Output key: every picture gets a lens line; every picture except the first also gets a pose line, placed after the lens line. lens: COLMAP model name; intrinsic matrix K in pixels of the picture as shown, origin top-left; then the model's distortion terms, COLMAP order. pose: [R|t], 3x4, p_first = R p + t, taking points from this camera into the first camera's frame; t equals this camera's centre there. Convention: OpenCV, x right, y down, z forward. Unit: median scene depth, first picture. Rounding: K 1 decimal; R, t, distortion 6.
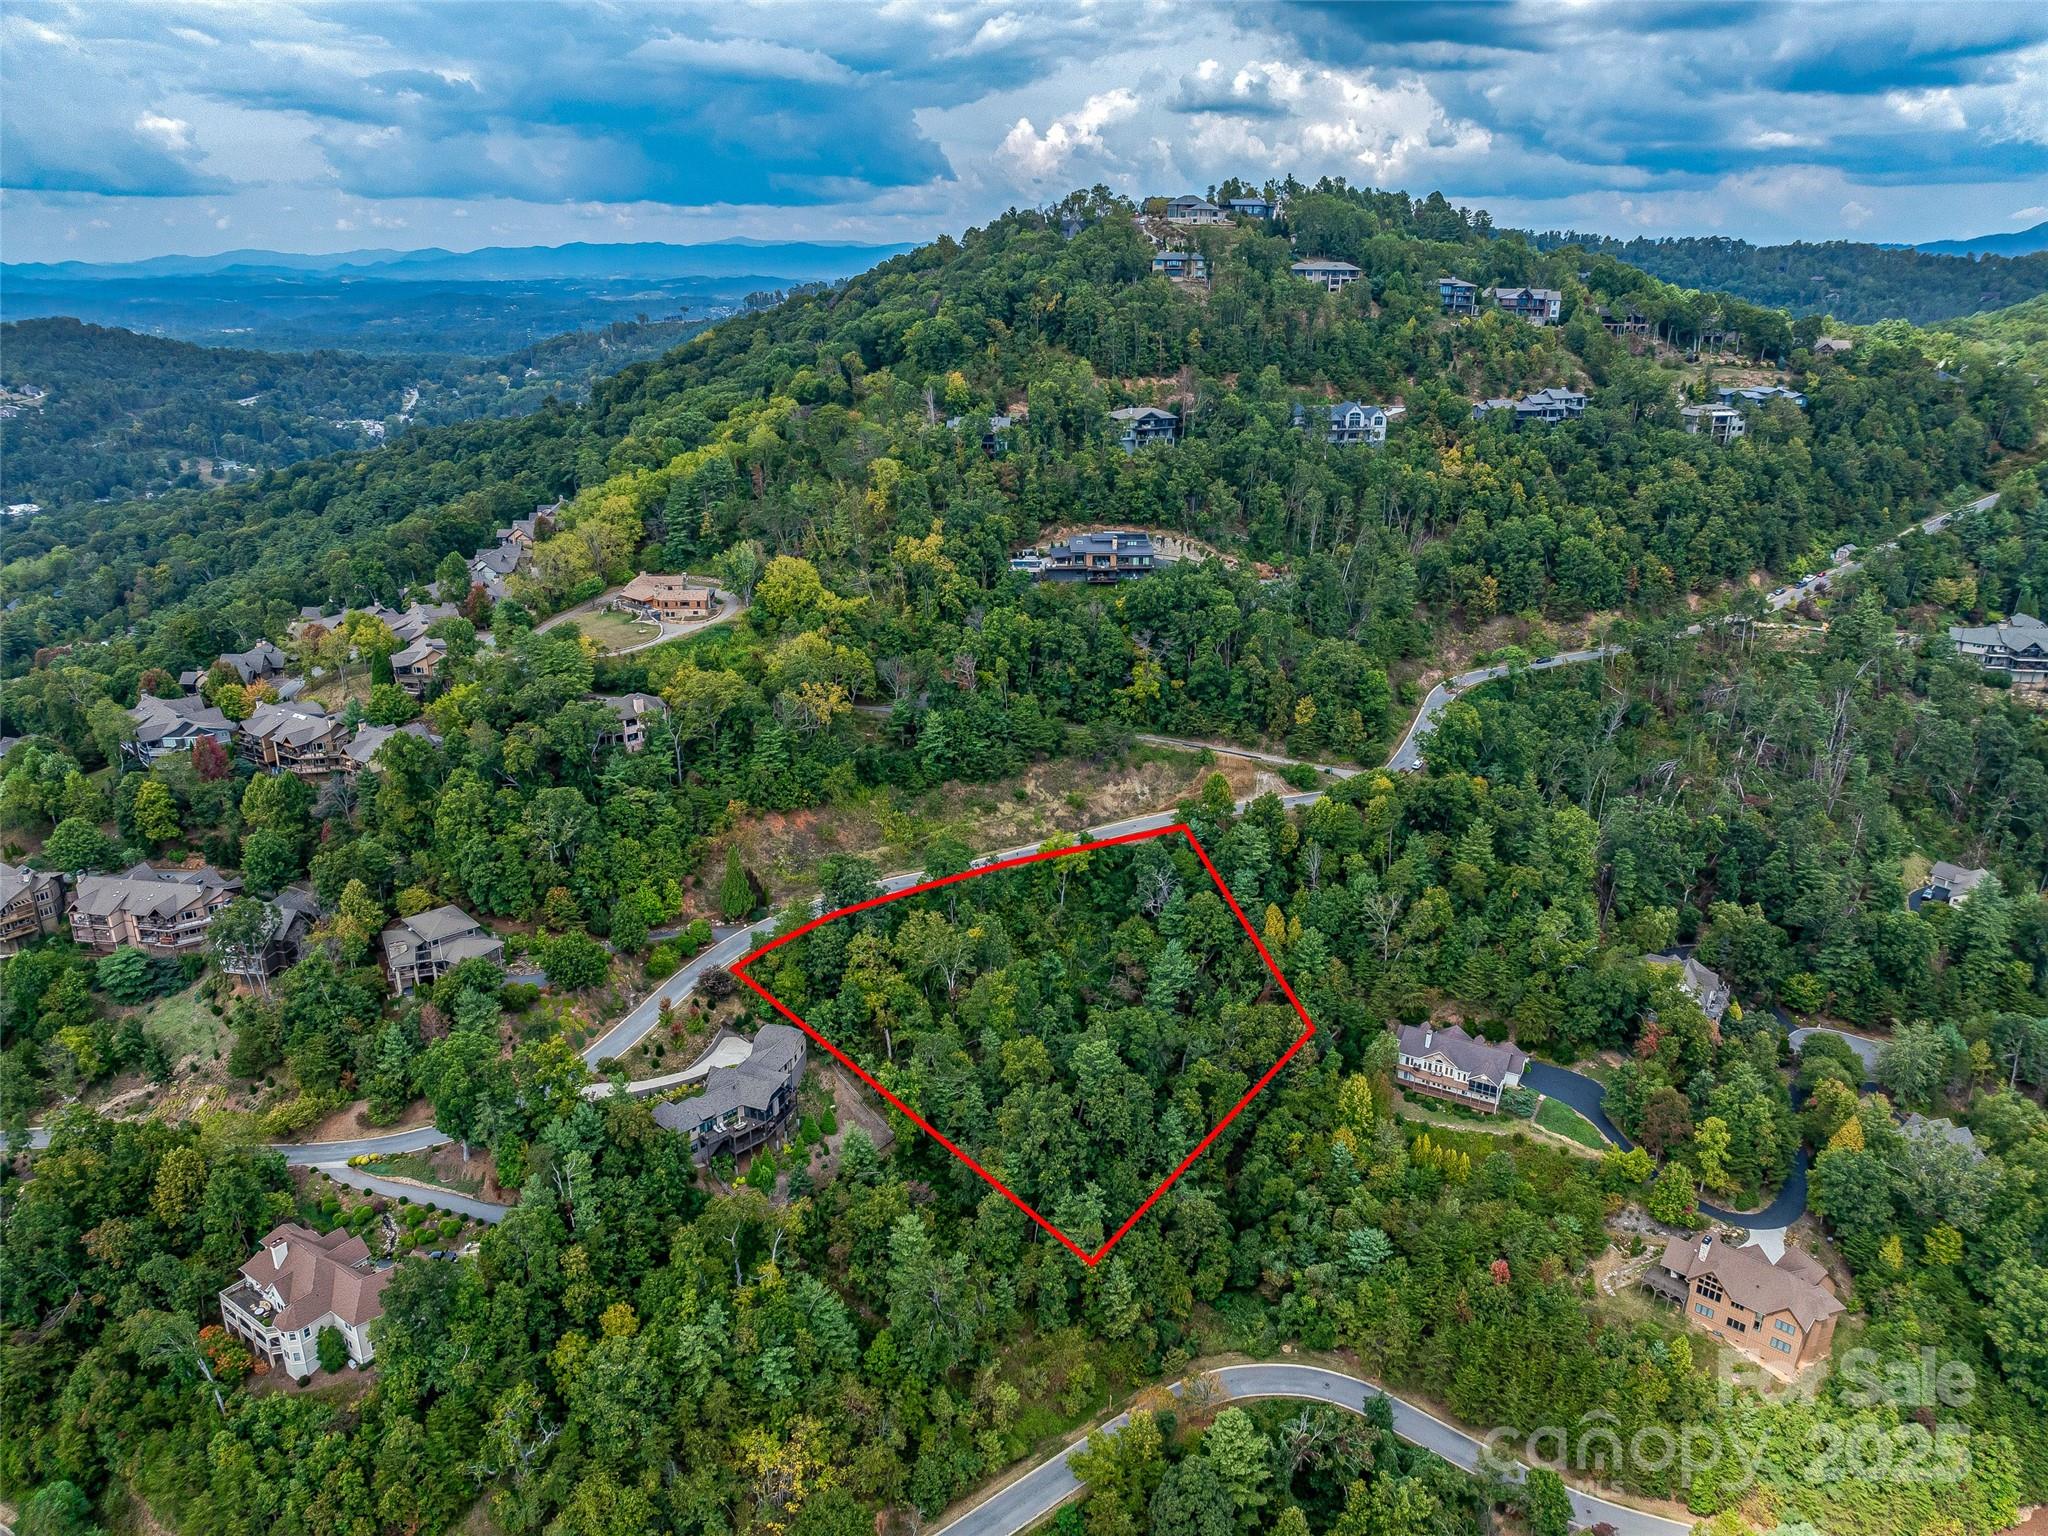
lens RADIAL K [[1446.2, 0, 1024.0], [0, 1446.2, 768.0], [0, 0, 1]] dist [-0.038449, 0.007221]
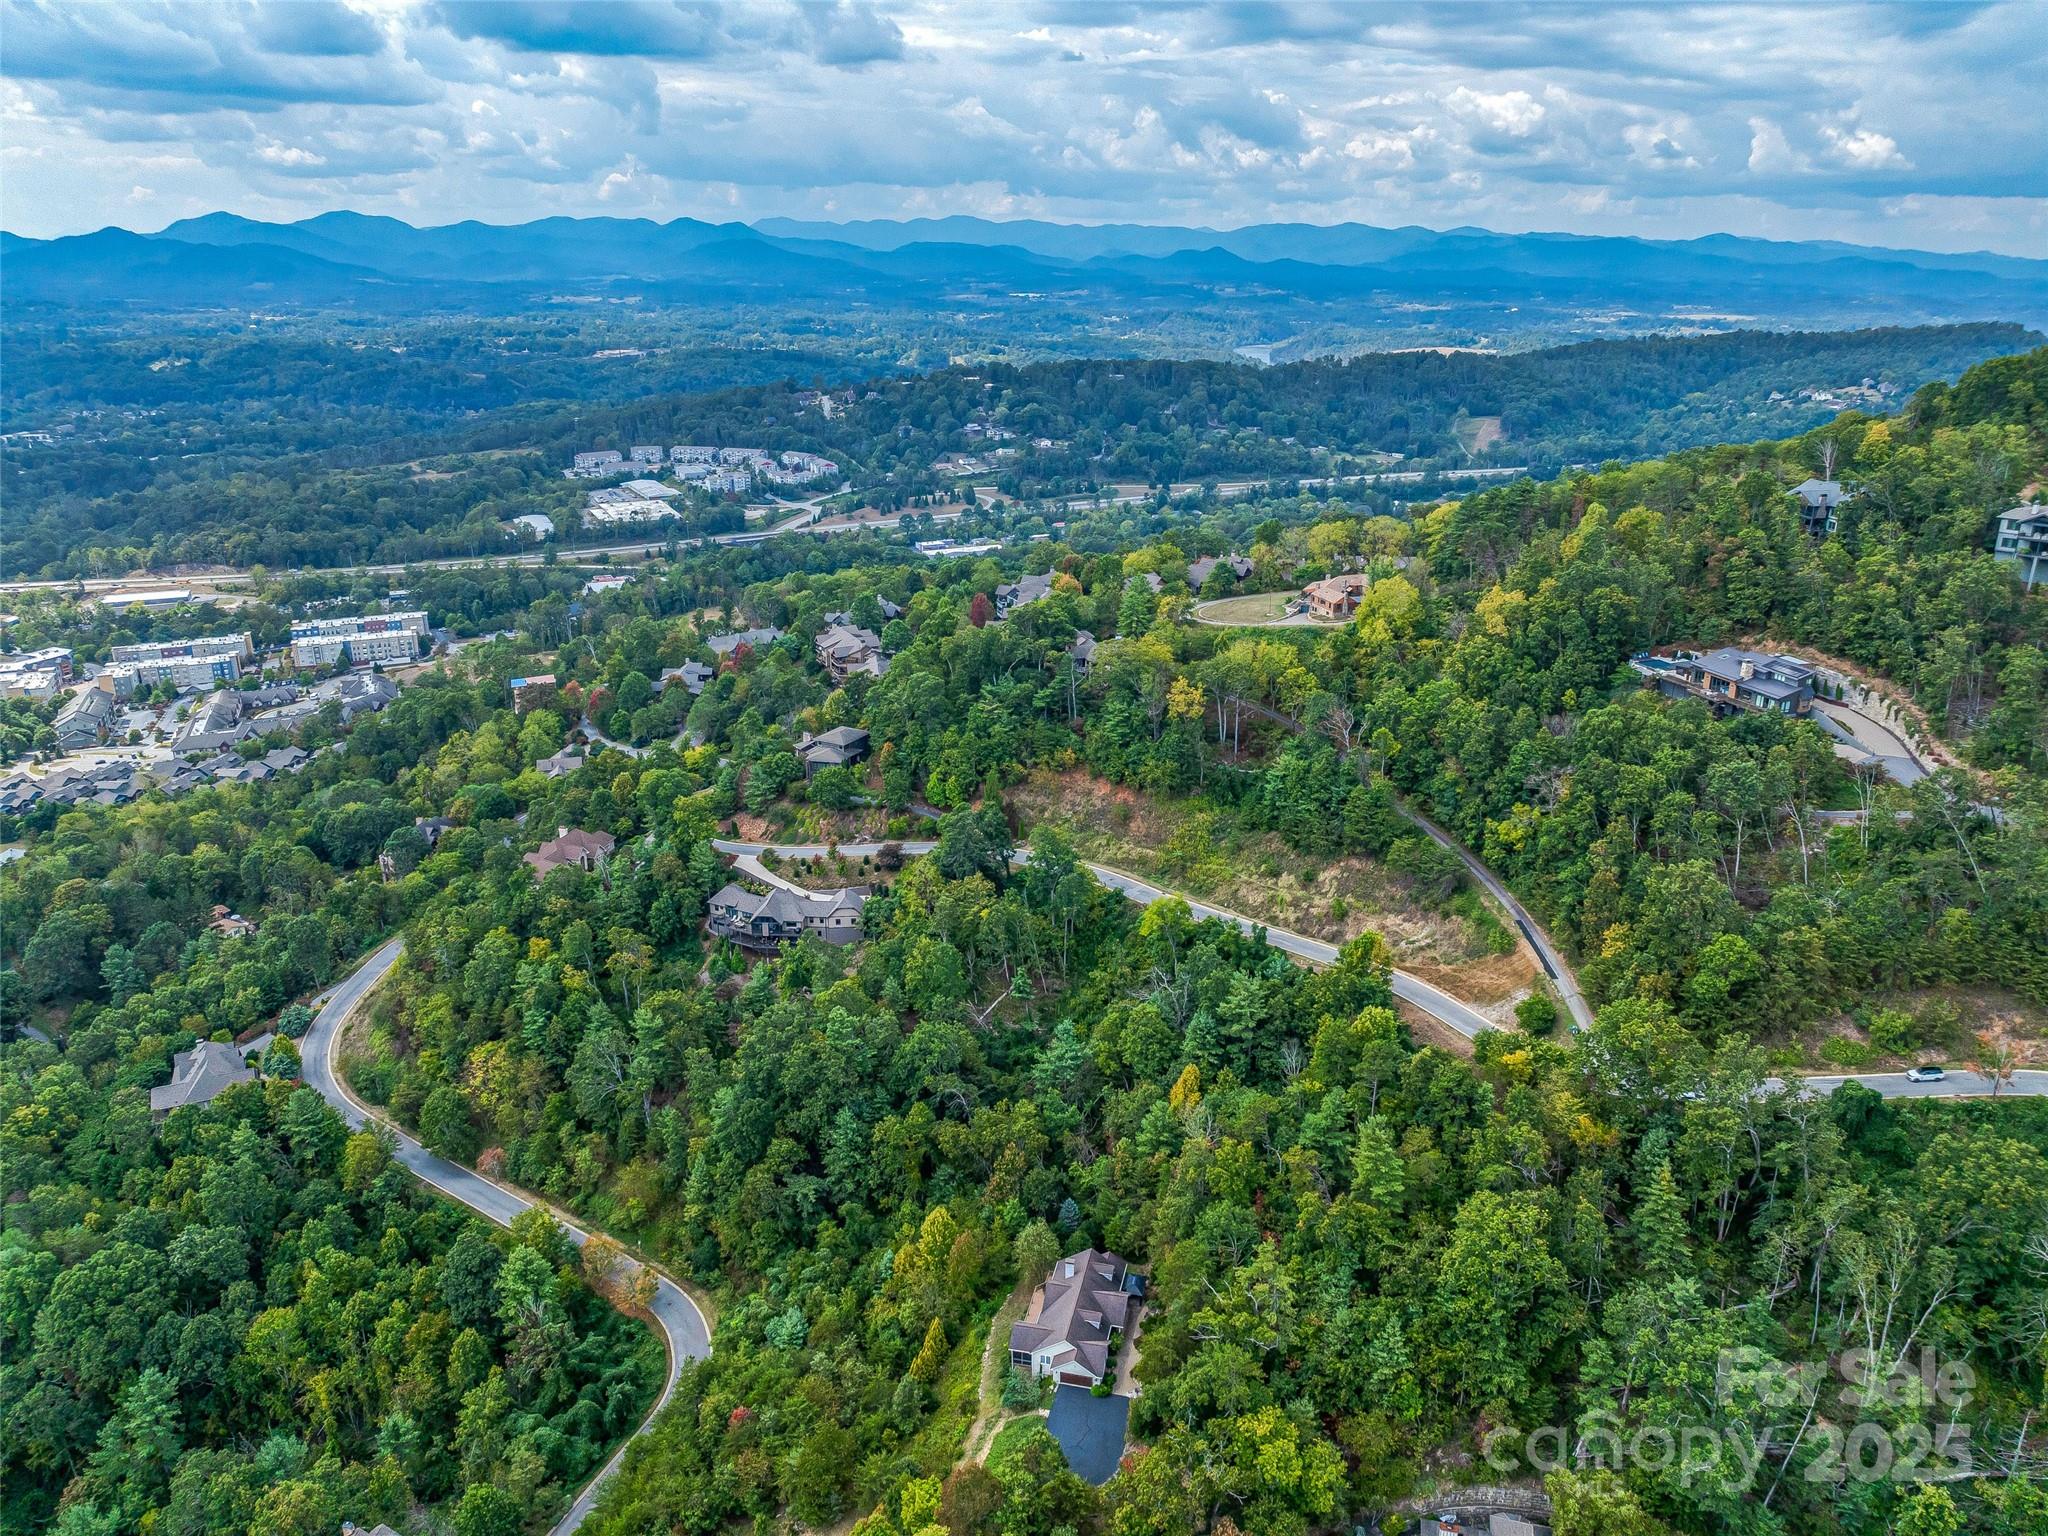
lens RADIAL K [[1448.5, 0, 1024.0], [0, 1448.5, 768.0], [0, 0, 1]] dist [-0.041009, 0.015482]
pose [[0.291045, 0.320479, -0.901436, 0.608017], [-0.323325, 0.919735, 0.222594, -0.153277], [0.900419, 0.226672, 0.371303, 0.433703]]
